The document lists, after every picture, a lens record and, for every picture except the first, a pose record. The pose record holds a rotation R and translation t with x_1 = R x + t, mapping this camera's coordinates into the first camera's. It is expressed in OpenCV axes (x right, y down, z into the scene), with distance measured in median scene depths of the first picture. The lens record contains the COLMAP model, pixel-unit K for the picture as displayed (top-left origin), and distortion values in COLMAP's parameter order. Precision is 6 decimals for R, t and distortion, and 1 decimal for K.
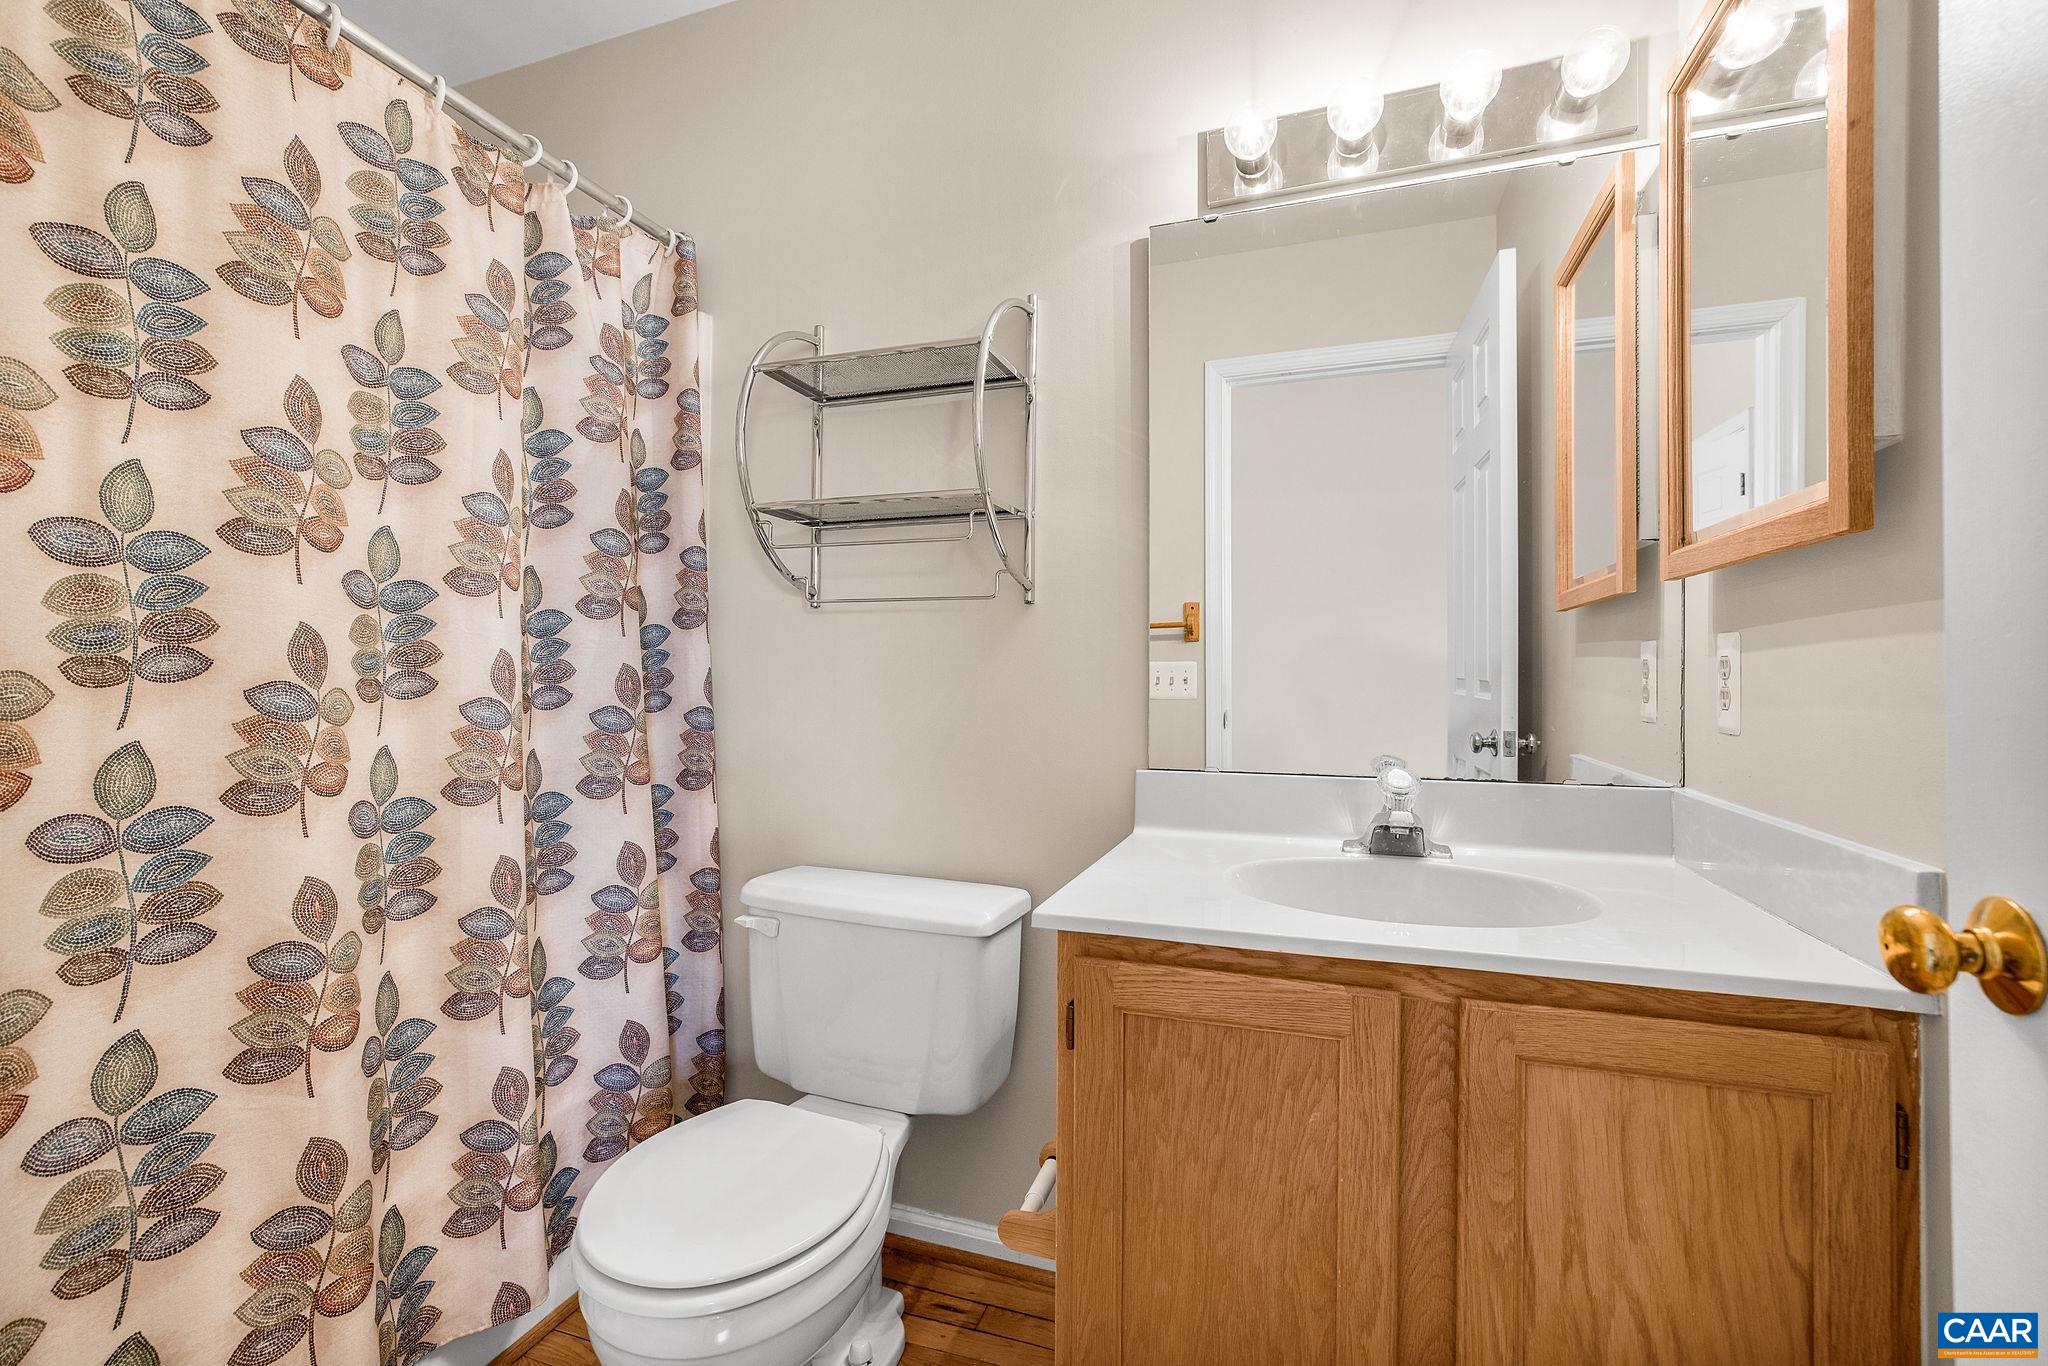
lens RADIAL K [[900.9, 0, 1009.2], [0, 900.9, 680.3], [0, 0, 1]] dist [-0.001333, 0.000160]
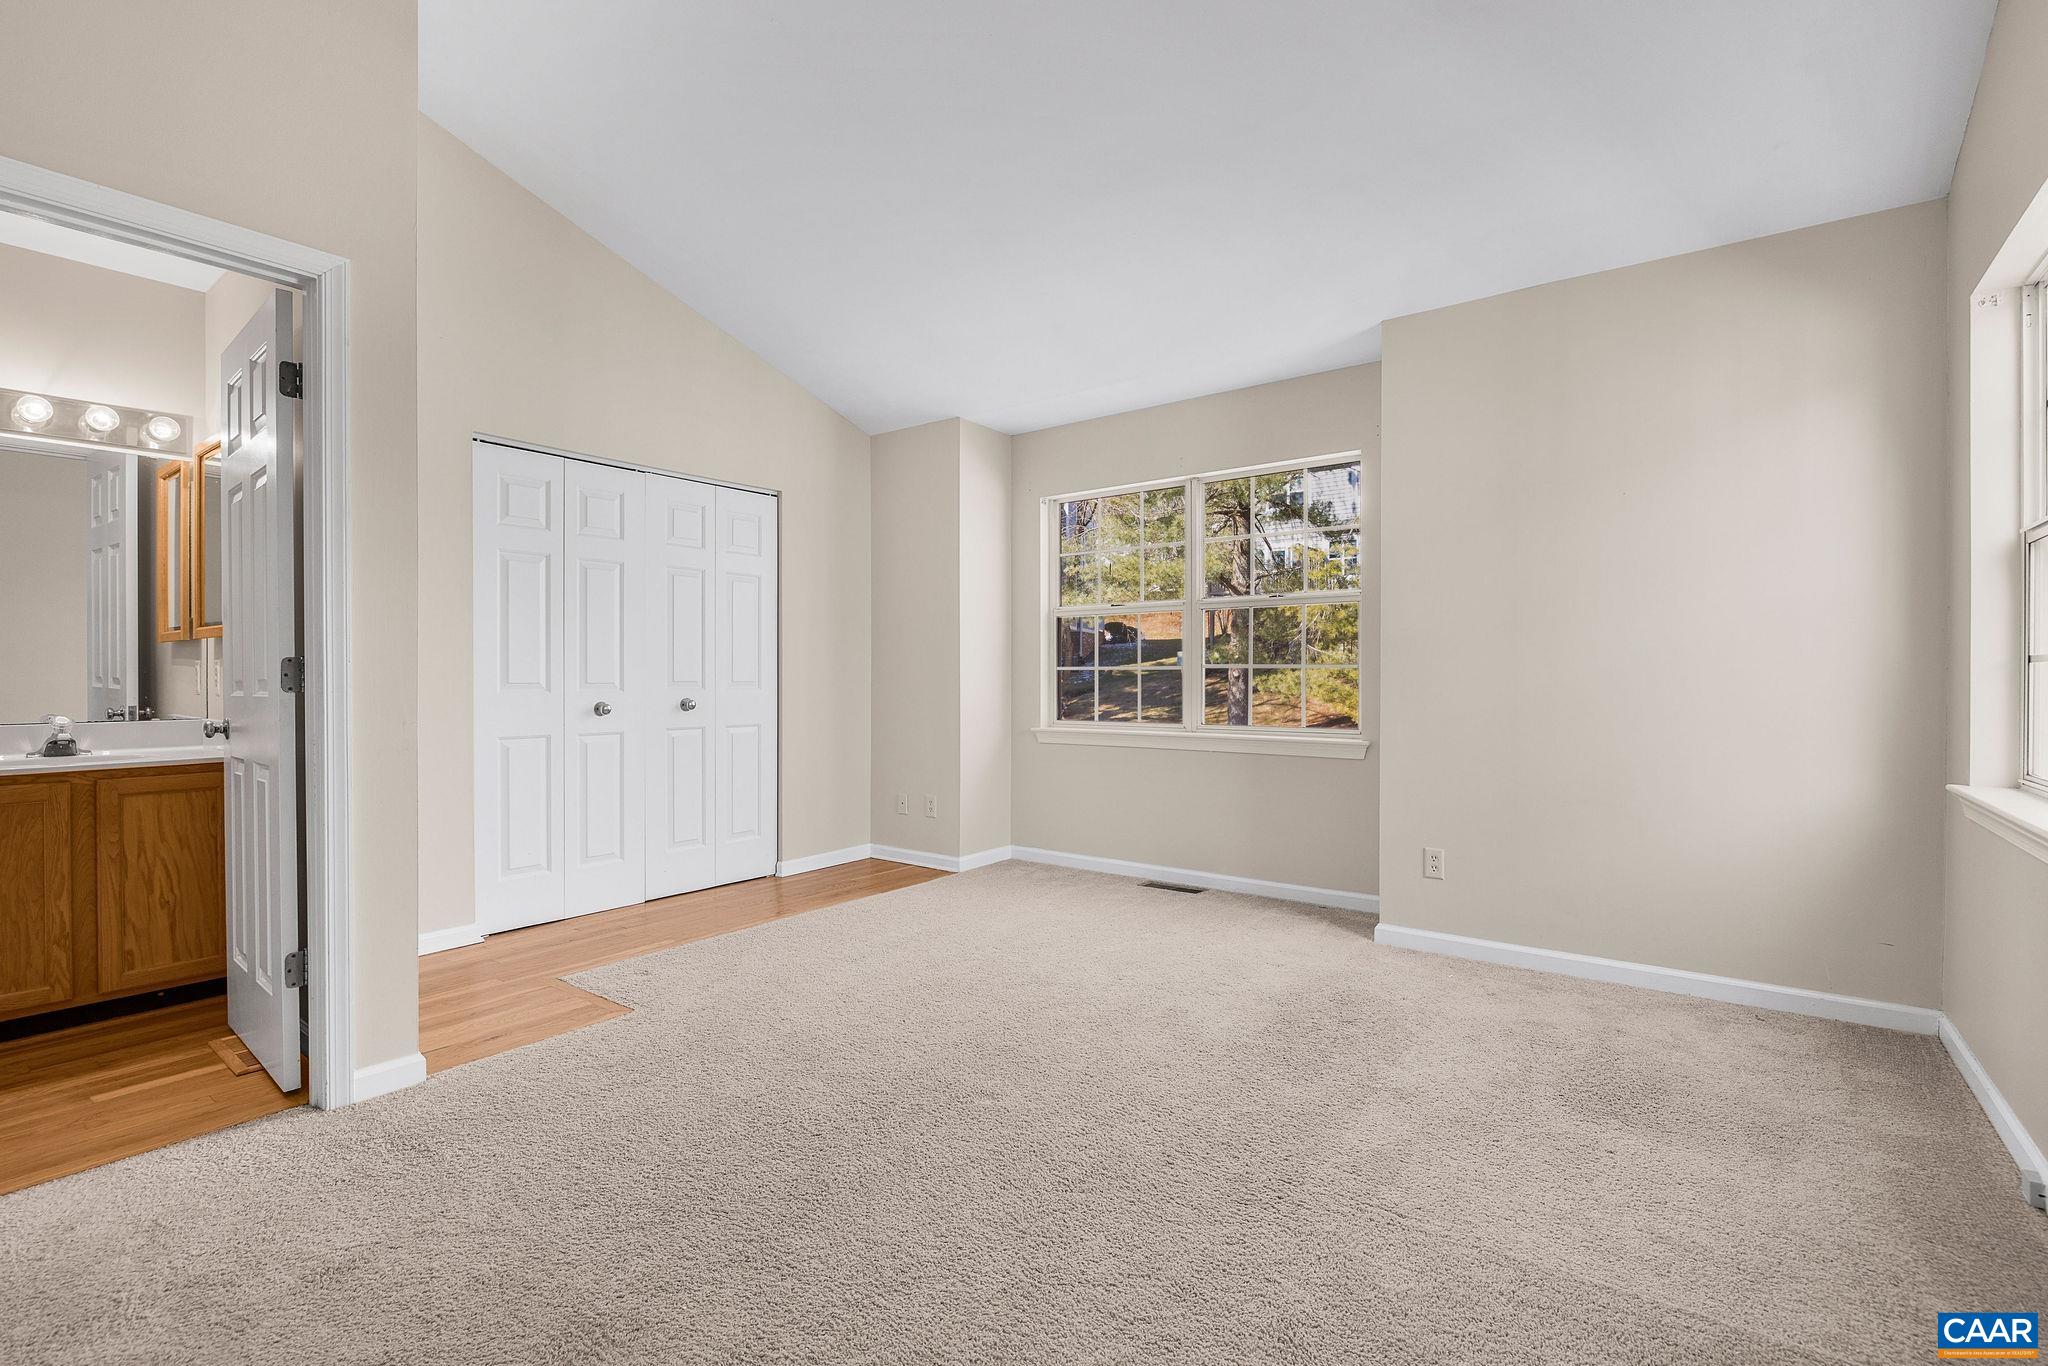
lens RADIAL K [[900.9, 0, 1009.2], [0, 900.9, 680.3], [0, 0, 1]] dist [-0.001333, 0.000160]
pose [[0.312141, -0.013235, 0.949944, -1.455646], [0.008208, 0.999903, 0.011234, 0.000597], [-0.950000, 0.004290, 0.312219, -2.955078]]
